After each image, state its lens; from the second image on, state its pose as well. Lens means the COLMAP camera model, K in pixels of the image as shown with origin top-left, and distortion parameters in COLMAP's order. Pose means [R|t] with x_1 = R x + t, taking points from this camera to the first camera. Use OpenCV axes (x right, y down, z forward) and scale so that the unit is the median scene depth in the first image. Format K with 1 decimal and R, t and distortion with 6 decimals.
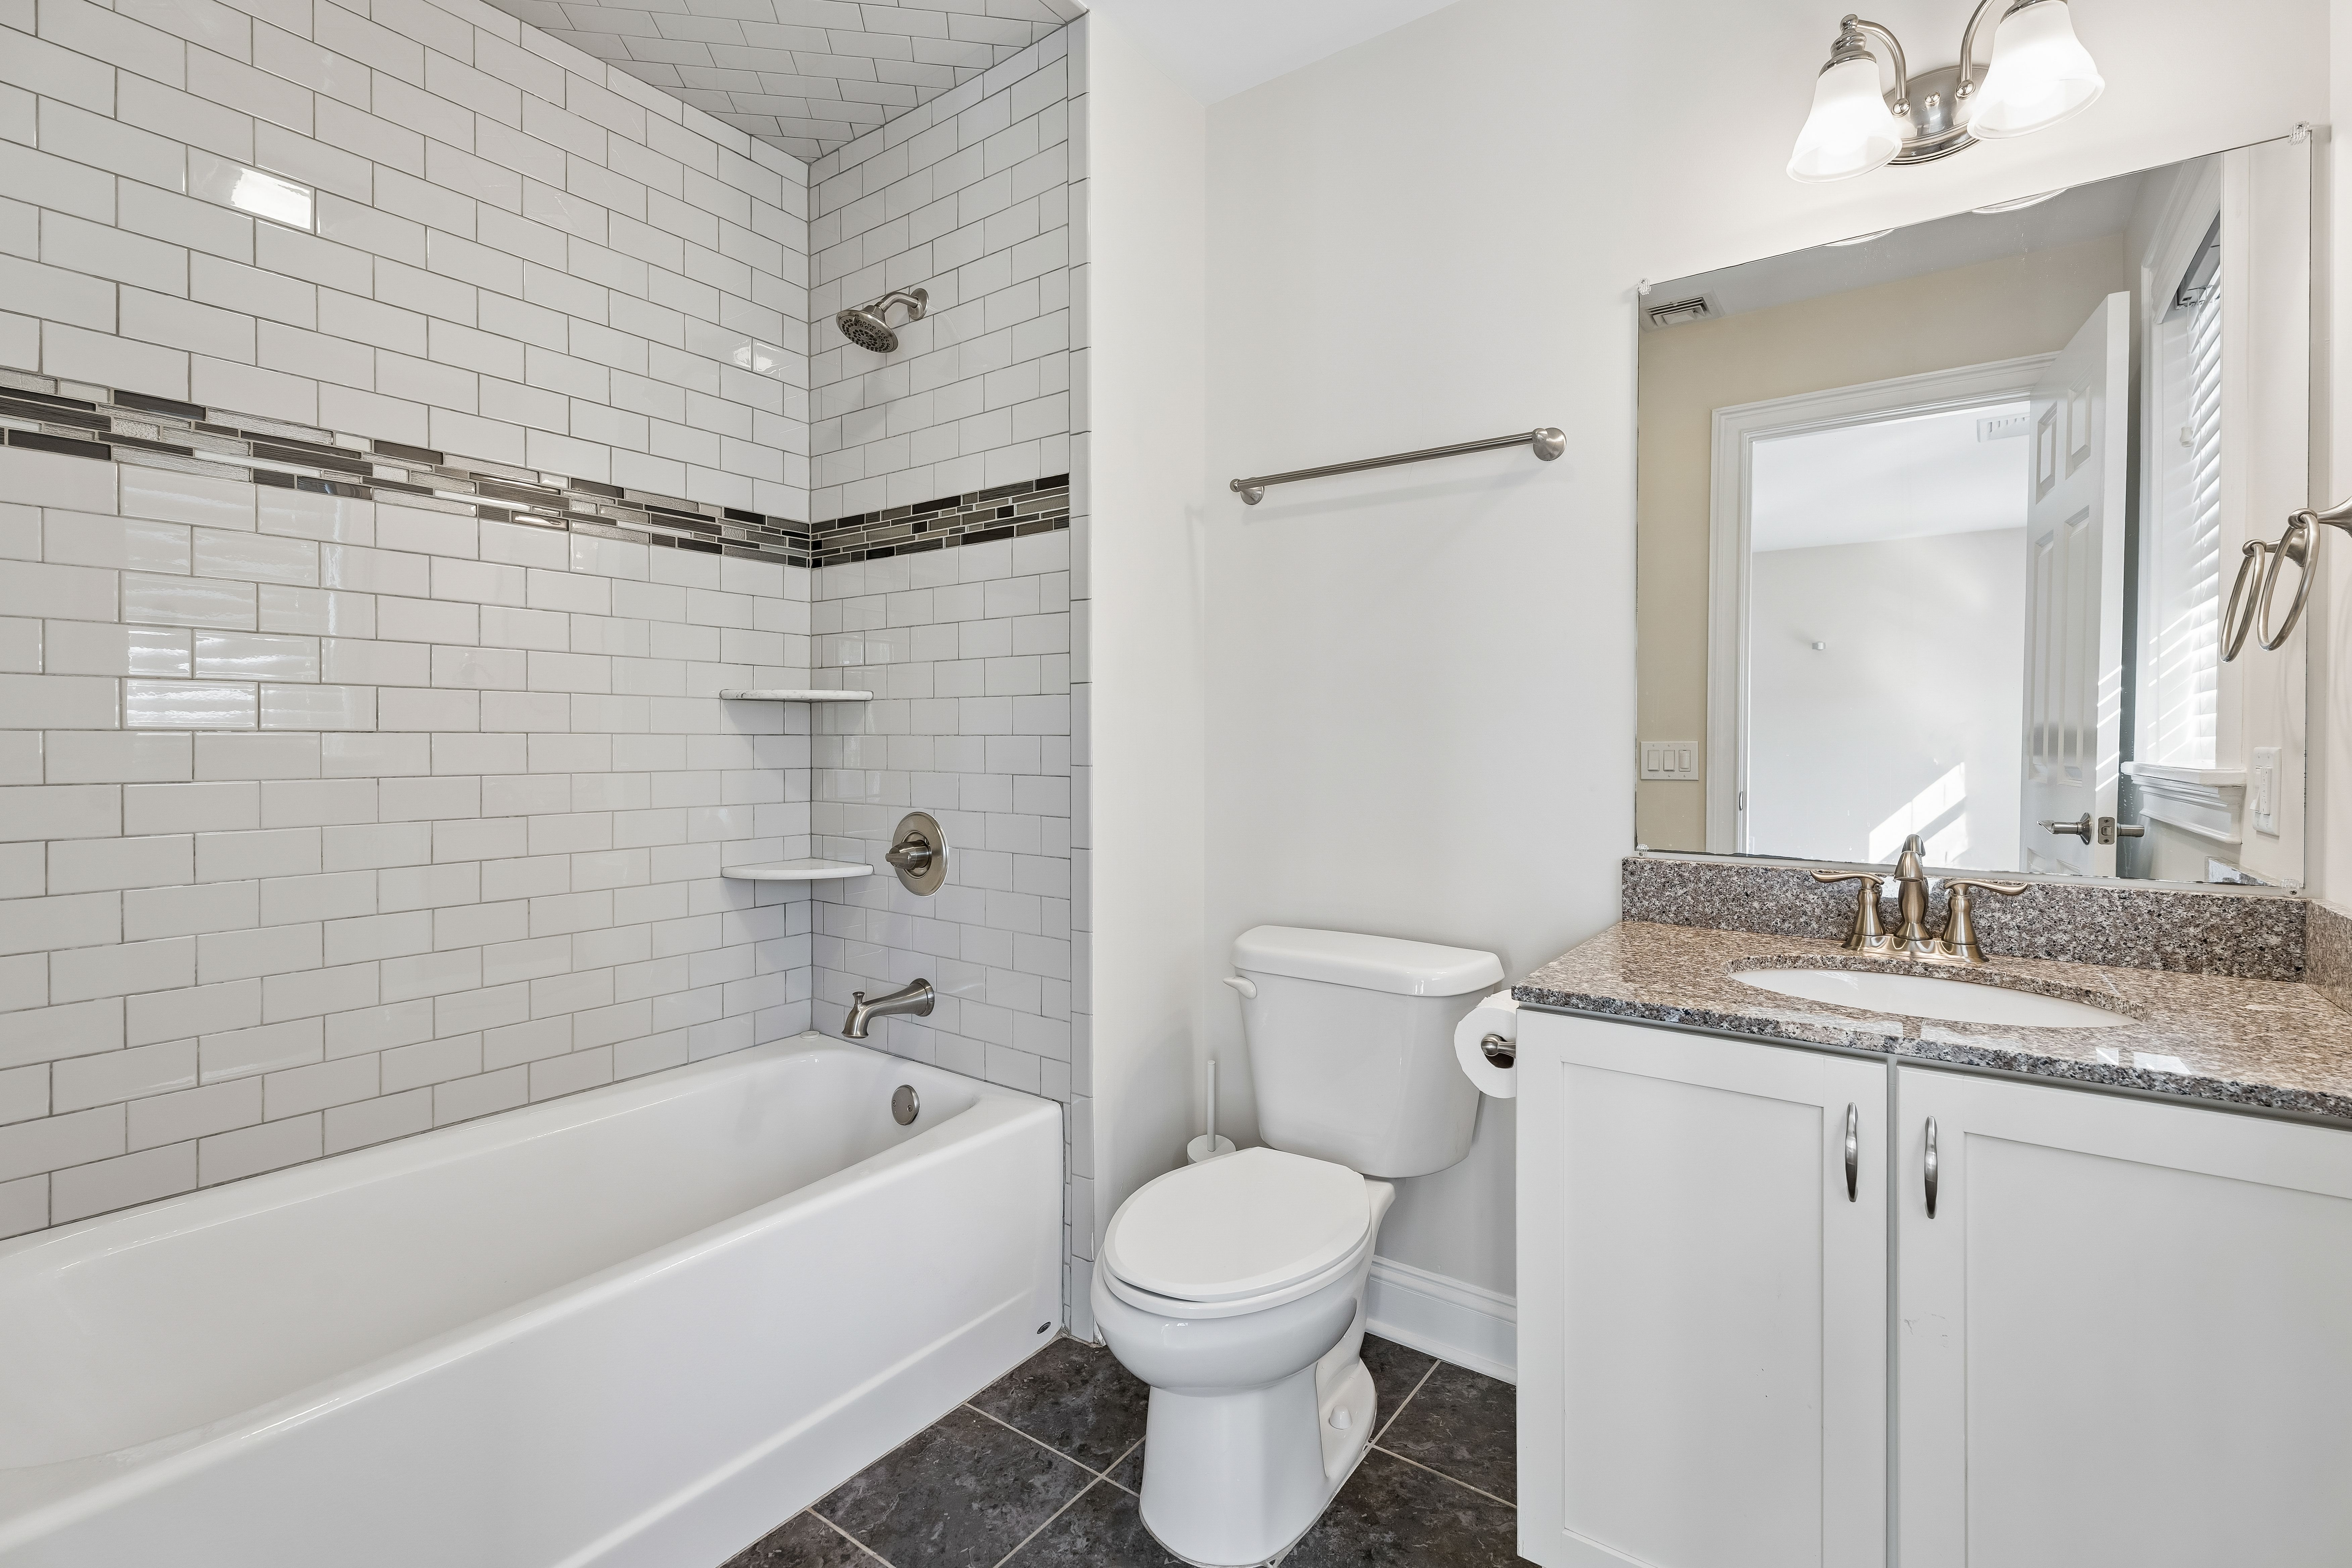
lens RADIAL K [[1032.7, 0, 1176.0], [0, 1032.7, 784.0], [0, 0, 1]] dist [0.009161, -0.005017]
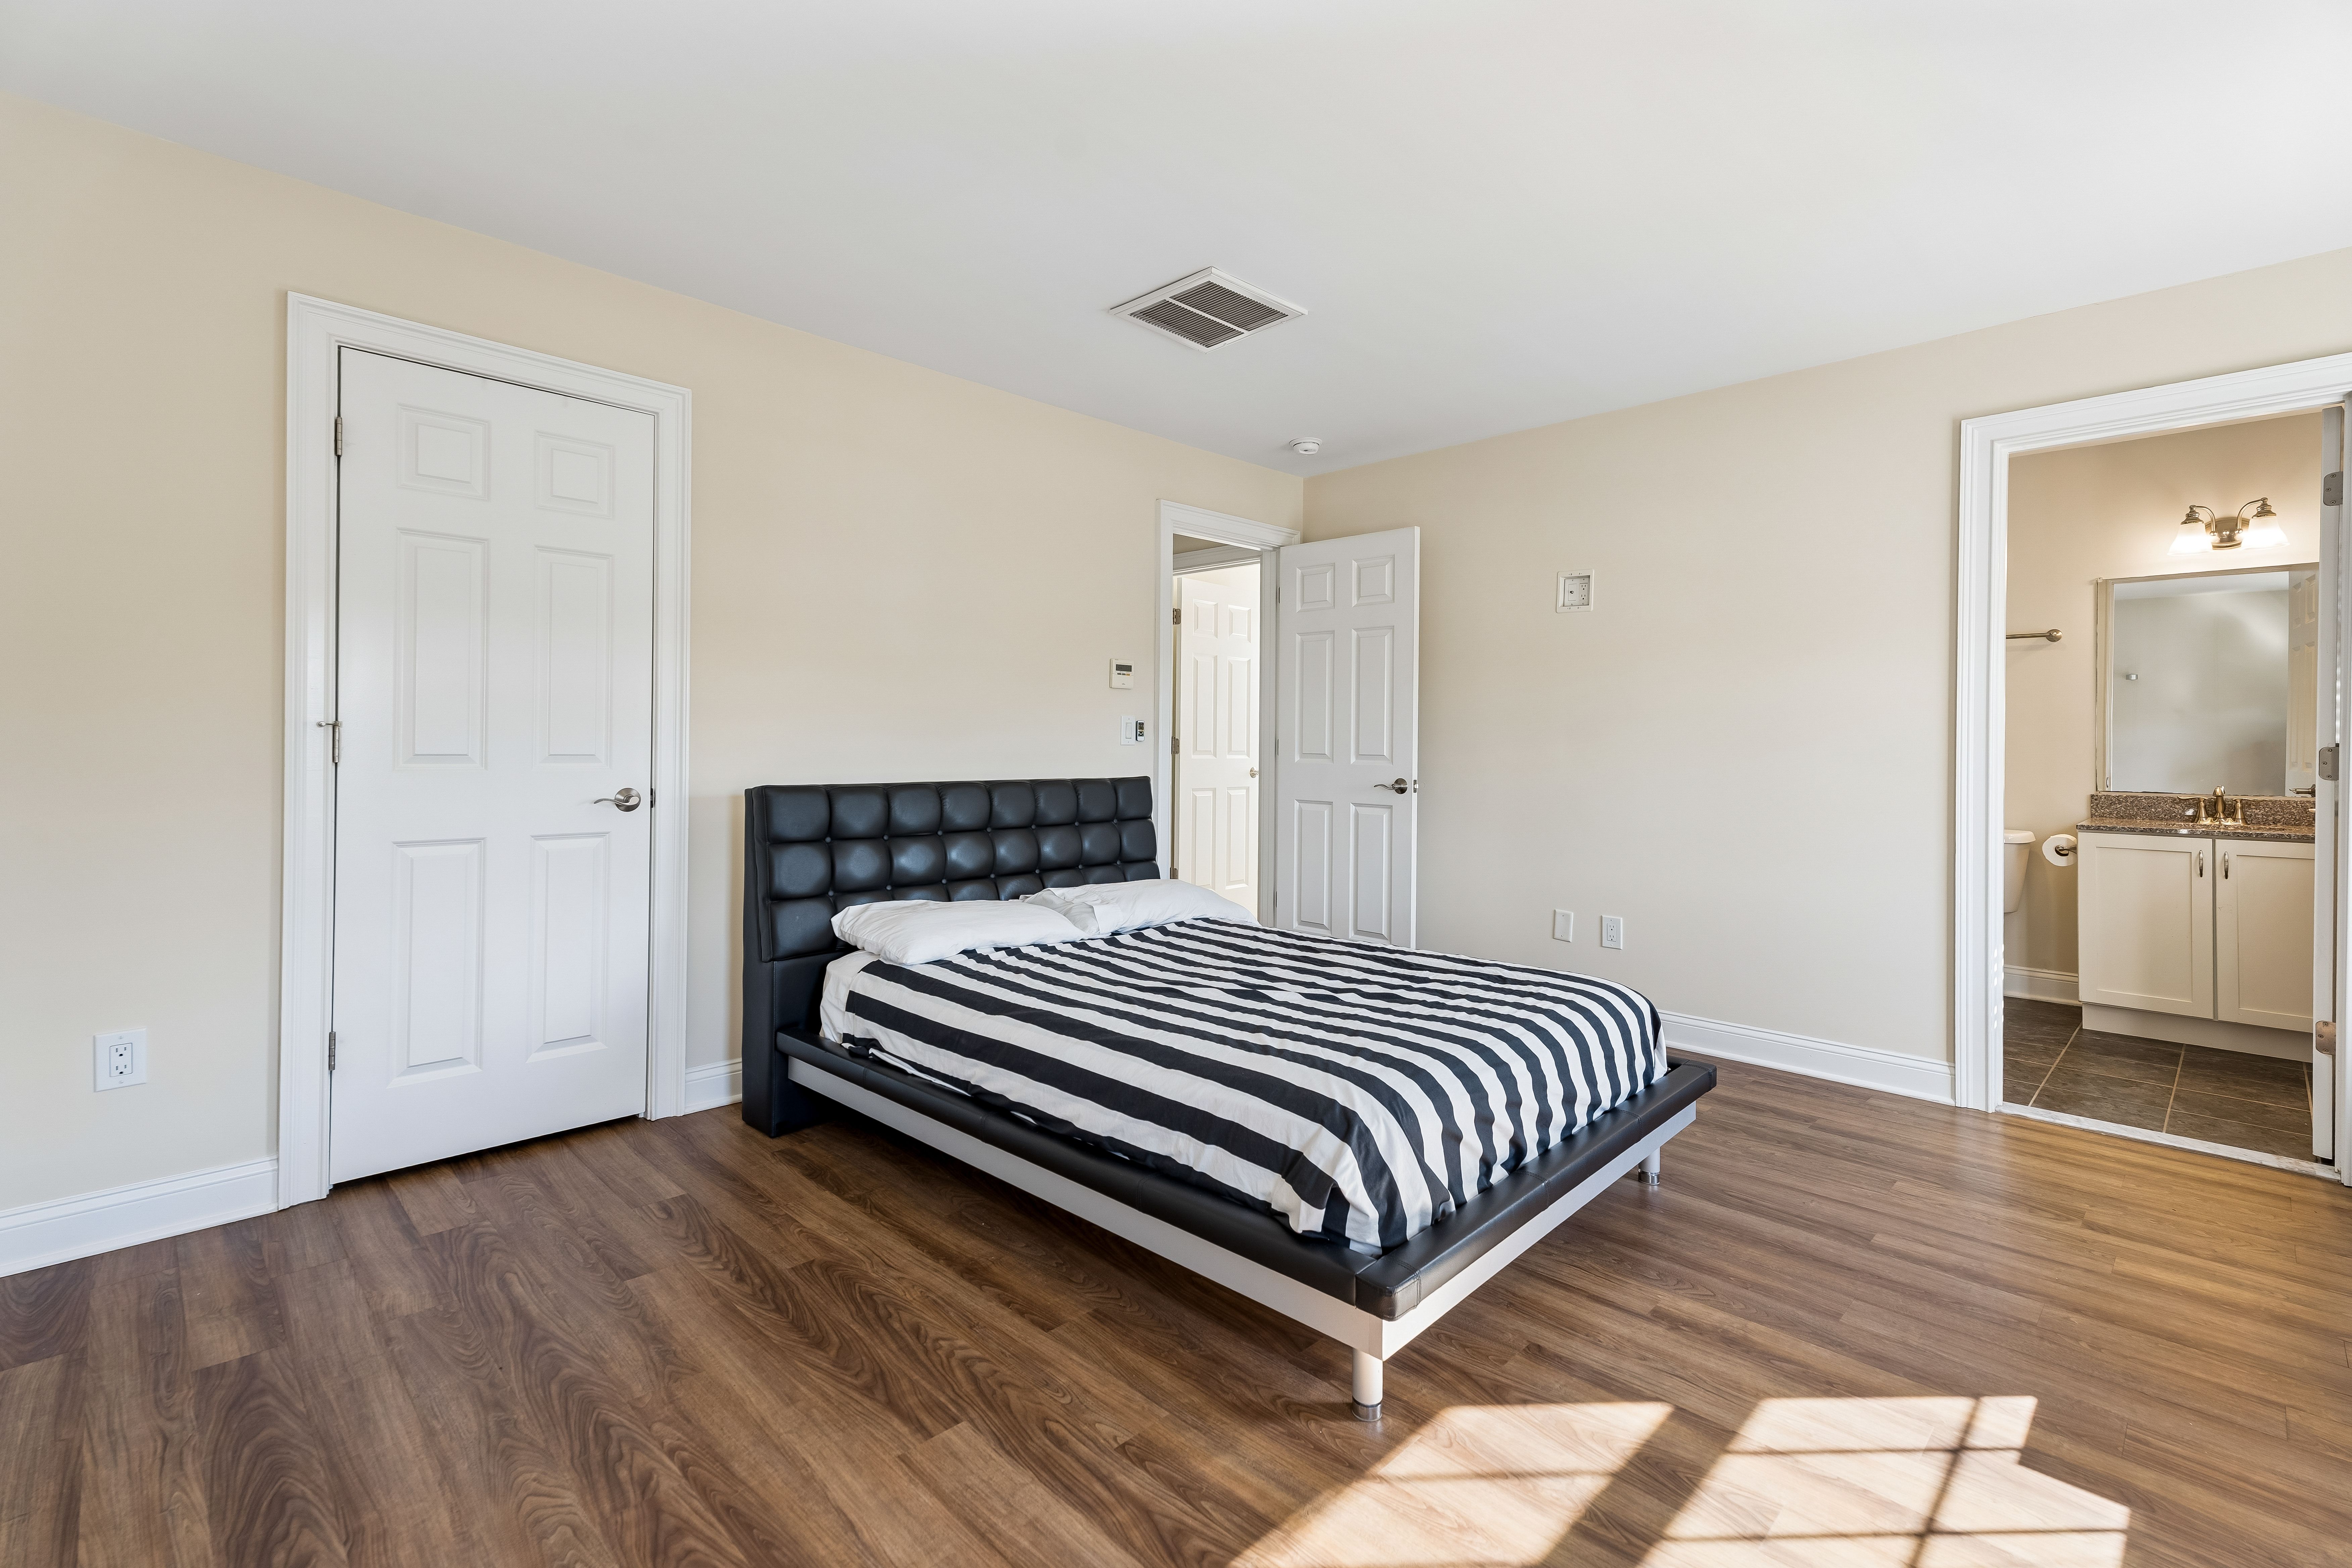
lens RADIAL K [[1038.6, 0, 1161.7], [0, 1038.6, 772.5], [0, 0, 1]] dist [0.010855, -0.000023]
pose [[0.985276, -0.001657, -0.170962, -1.748757], [-0.000008, 0.999953, -0.009733, 0.051705], [0.170970, 0.009591, 0.985230, -2.464899]]
